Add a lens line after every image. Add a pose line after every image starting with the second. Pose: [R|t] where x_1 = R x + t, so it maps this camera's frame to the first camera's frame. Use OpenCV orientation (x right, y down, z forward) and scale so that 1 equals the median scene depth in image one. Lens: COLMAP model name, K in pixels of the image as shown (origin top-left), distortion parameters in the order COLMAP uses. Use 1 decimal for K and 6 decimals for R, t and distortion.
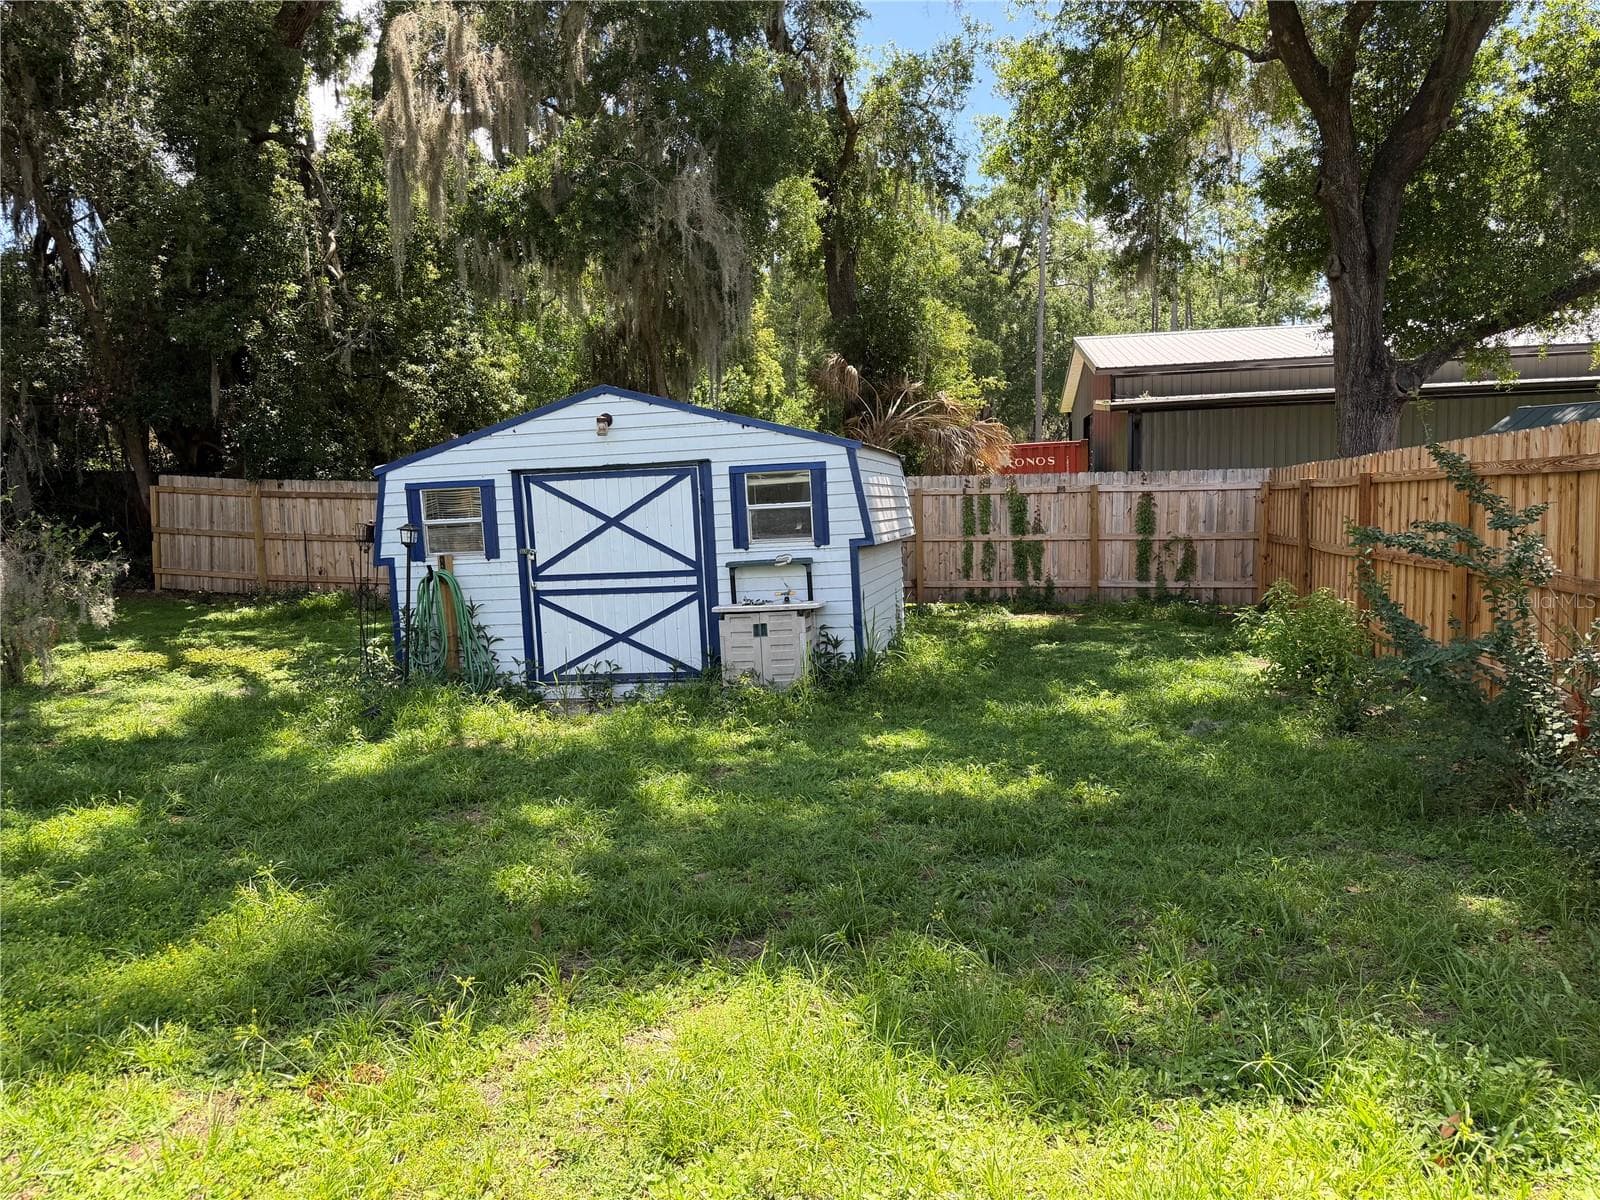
lens RADIAL K [[1087.0, 0, 800.0], [0, 1087.0, 600.0], [0, 0, 1]] dist [0.134249, -0.198561]
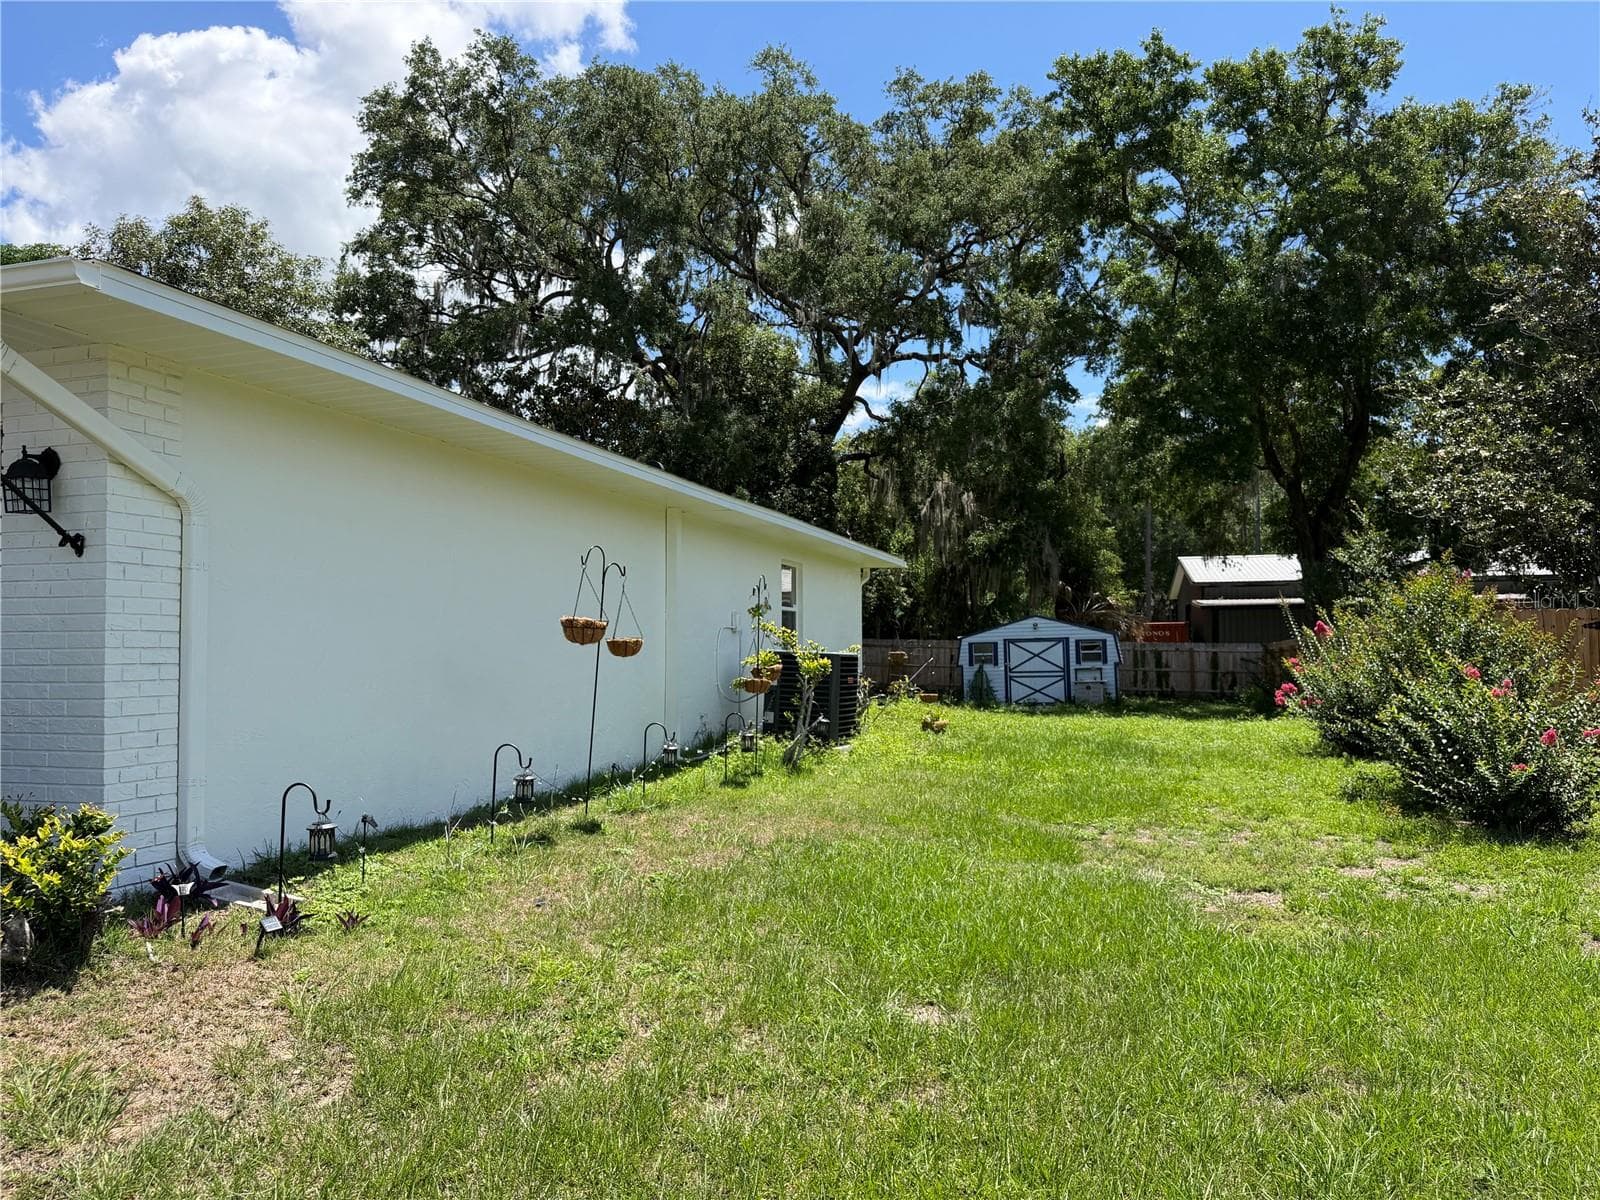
lens RADIAL K [[1115.2, 0, 716.4], [0, 1115.2, 600.7], [0, 0, 1]] dist [0.005428, -0.005374]
pose [[0.988900, 0.020050, -0.147225, -0.611669], [-0.039981, 0.990216, -0.133695, 0.244016], [0.143104, 0.138097, 0.980026, -2.364432]]
